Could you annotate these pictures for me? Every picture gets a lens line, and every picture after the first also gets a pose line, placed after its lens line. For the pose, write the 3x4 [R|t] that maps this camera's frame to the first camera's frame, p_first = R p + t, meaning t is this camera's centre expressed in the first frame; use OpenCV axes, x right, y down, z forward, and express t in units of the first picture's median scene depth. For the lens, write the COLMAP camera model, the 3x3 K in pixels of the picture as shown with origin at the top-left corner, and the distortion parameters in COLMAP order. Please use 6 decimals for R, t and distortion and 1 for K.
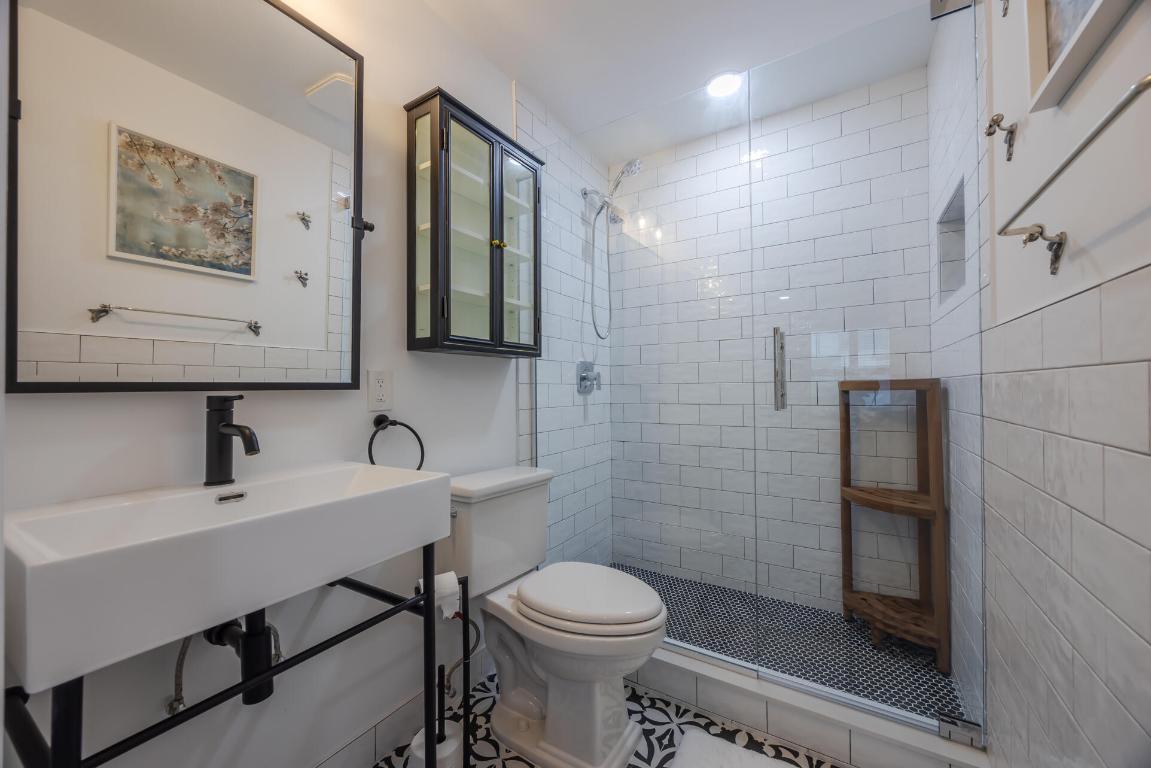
lens RADIAL K [[435.6, 0, 578.1], [0, 435.6, 385.2], [0, 0, 1]] dist [-0.001545, 0.000702]
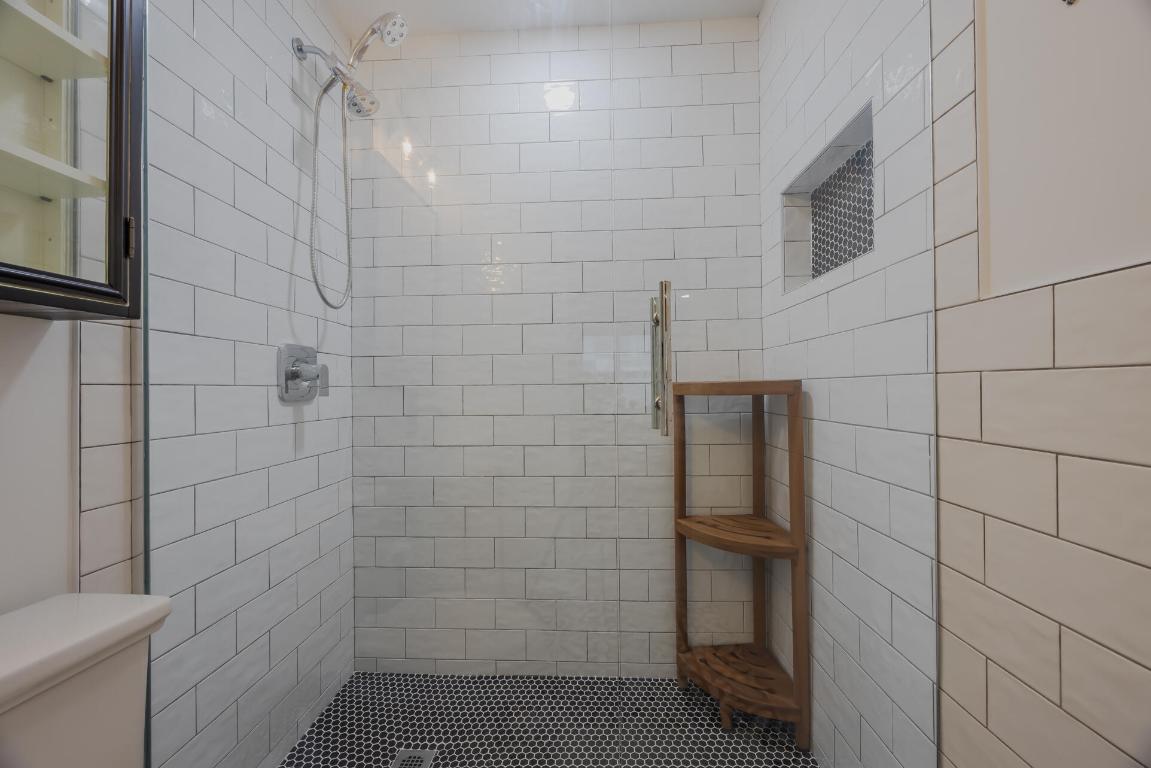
lens RADIAL K [[435.6, 0, 574.8], [0, 435.6, 386.6], [0, 0, 1]] dist [-0.001545, 0.000702]
pose [[0.872887, 0.002635, 0.487915, 0.066435], [-0.001983, 0.999996, -0.001853, -0.001158], [-0.487918, 0.000650, 0.872889, 0.410455]]
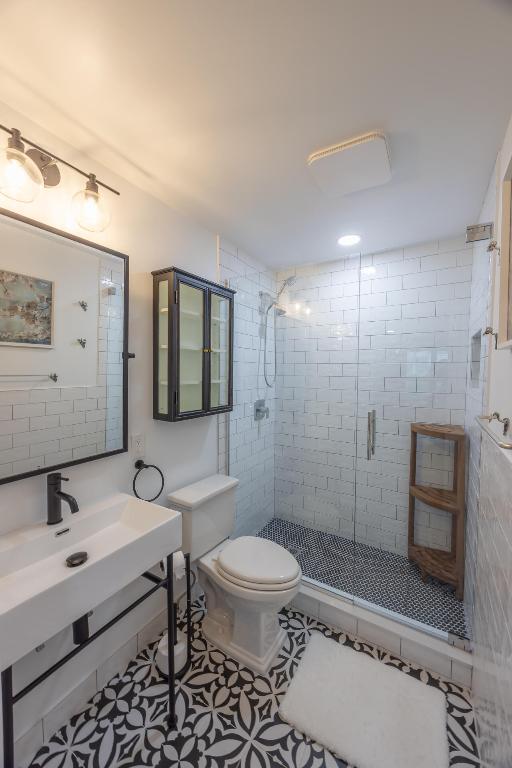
lens RADIAL K [[290.7, 0, 260.3], [0, 290.7, 382.2], [0, 0, 1]] dist [-0.001545, 0.000702]
pose [[0.999776, 0.015624, 0.014264, 0.003145], [-0.016358, 0.998466, 0.052888, -0.217092], [-0.013416, -0.053110, 0.998499, -0.095931]]
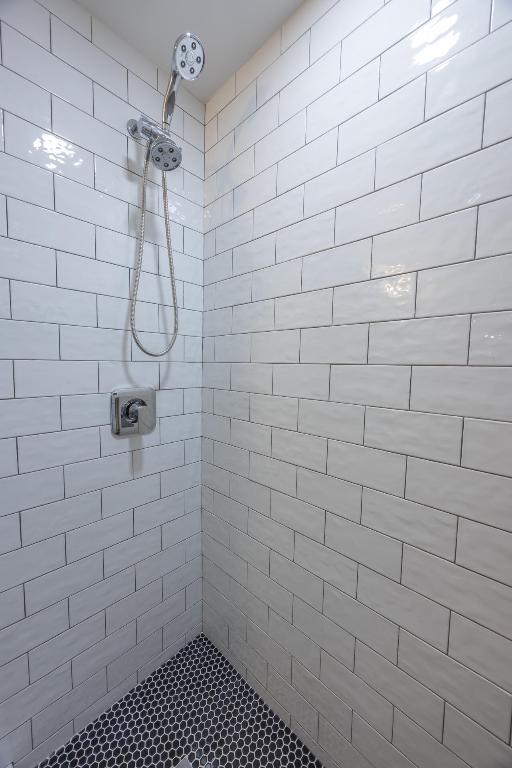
lens RADIAL K [[290.7, 0, 260.4], [0, 290.7, 384.9], [0, 0, 1]] dist [-0.001545, 0.000702]
pose [[0.978061, 0.037537, -0.204908, 0.373617], [-0.020731, 0.996287, 0.083559, -0.125268], [0.207284, -0.077478, 0.975208, 0.727470]]
